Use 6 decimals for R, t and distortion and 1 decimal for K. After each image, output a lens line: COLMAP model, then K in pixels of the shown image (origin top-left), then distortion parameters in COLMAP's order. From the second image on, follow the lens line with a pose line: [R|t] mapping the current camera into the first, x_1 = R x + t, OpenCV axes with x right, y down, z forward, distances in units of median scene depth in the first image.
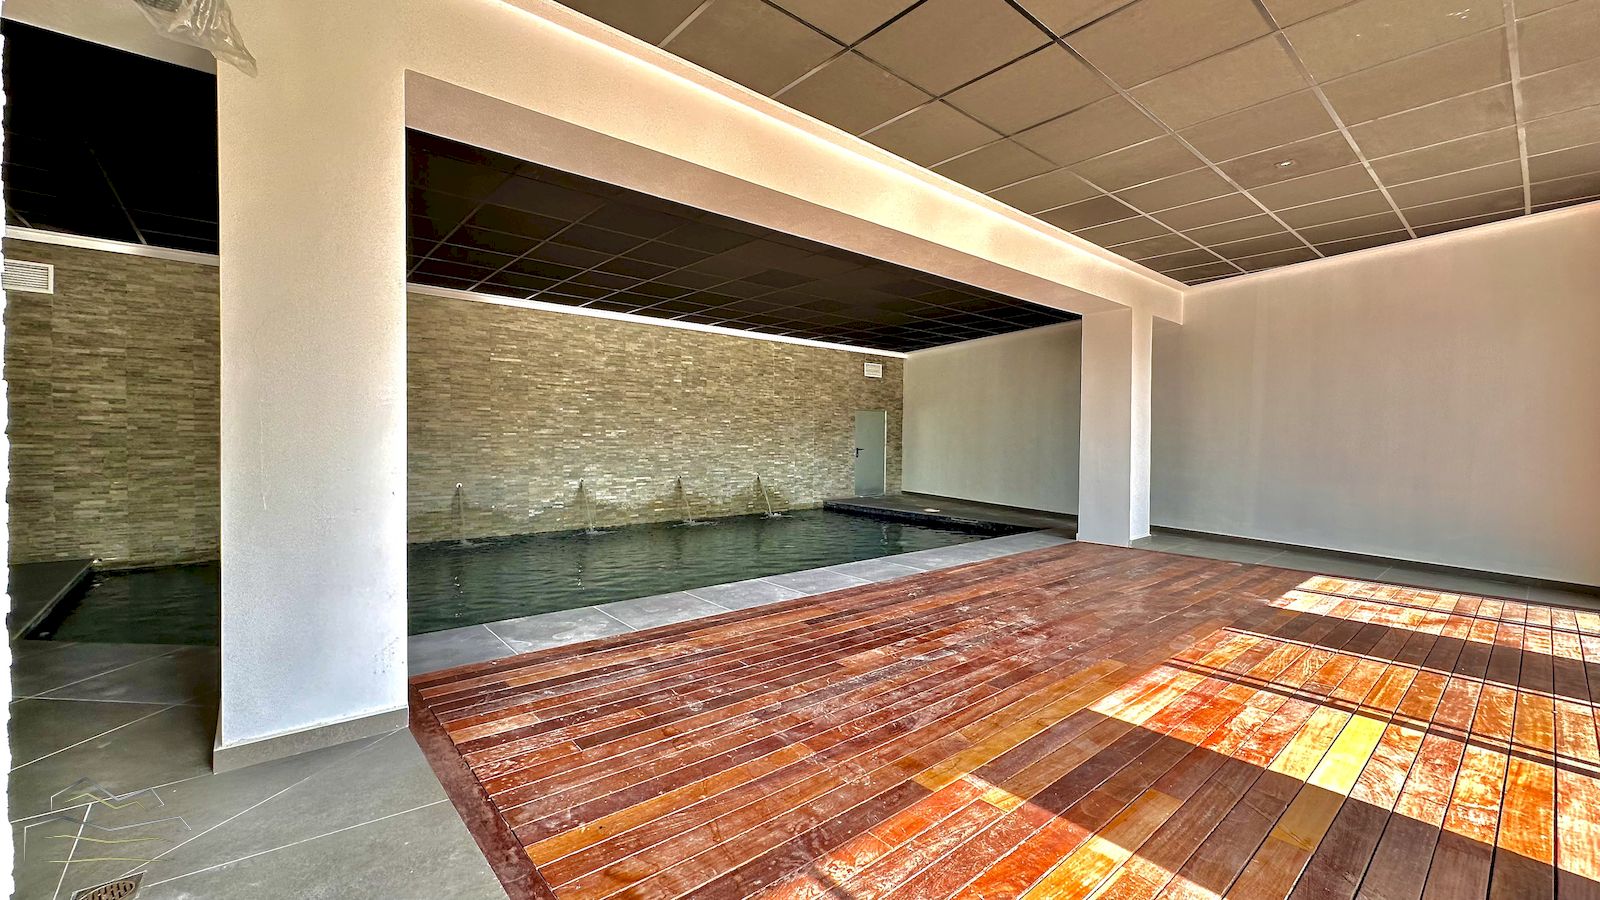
lens RADIAL K [[637.5, 0, 800.0], [0, 637.5, 450.0], [0, 0, 1]] dist [-0.002352, 0.000299]
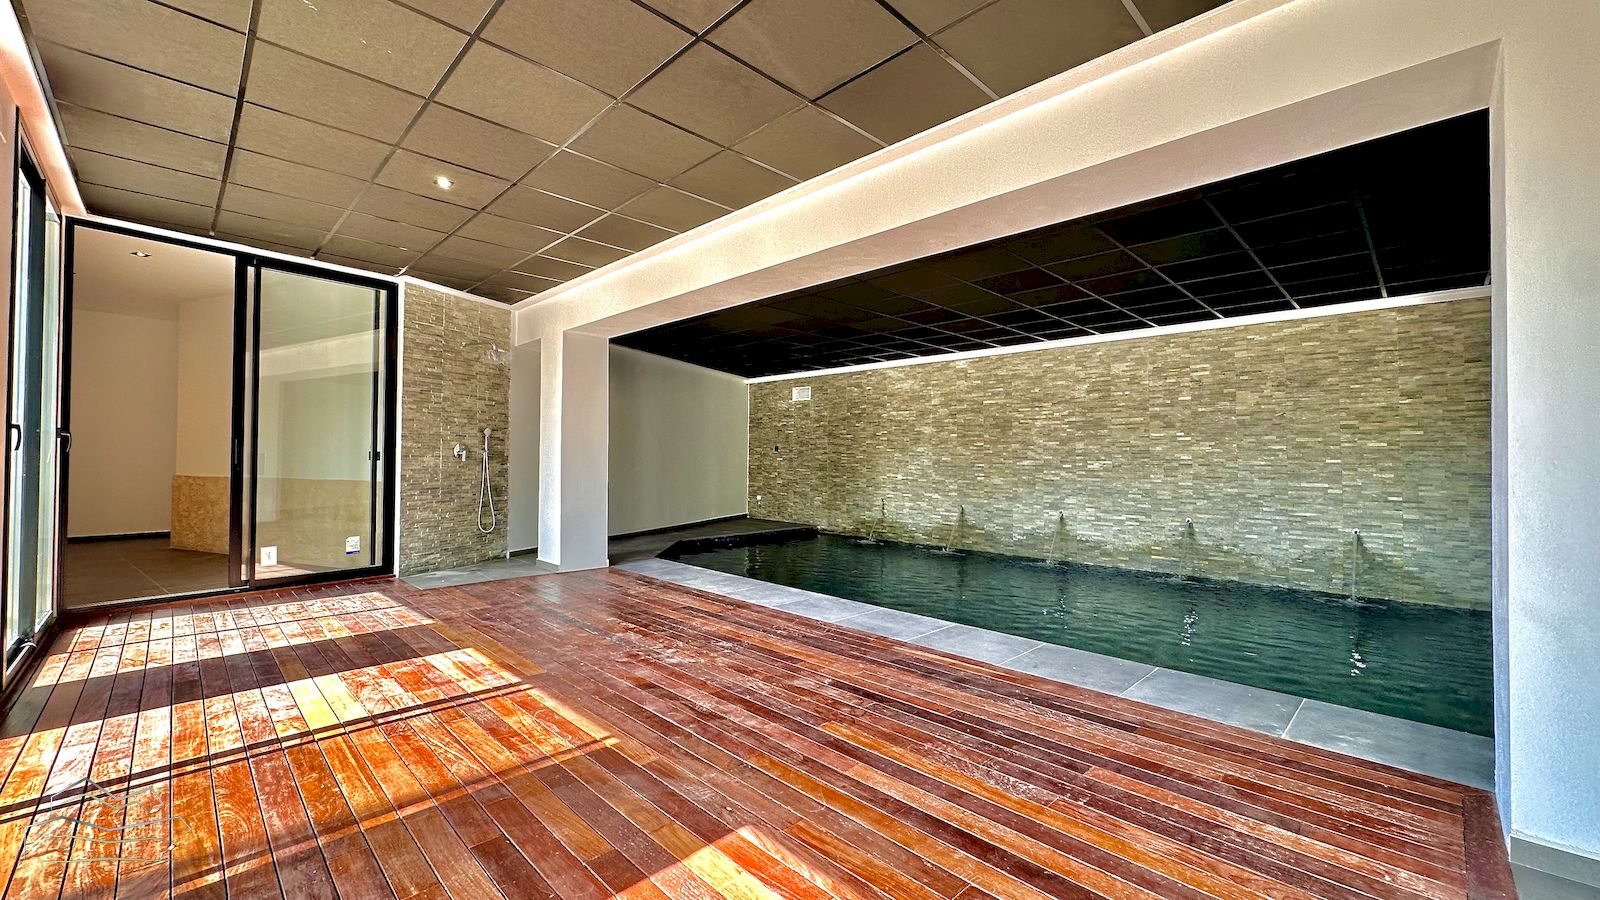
lens RADIAL K [[637.5, 0, 800.0], [0, 637.5, 450.0], [0, 0, 1]] dist [-0.002352, 0.000299]
pose [[0.075974, -0.023128, -0.996842, 0.705084], [-0.028088, 0.999285, -0.025326, -0.013945], [0.996714, 0.029923, 0.075270, 0.588125]]
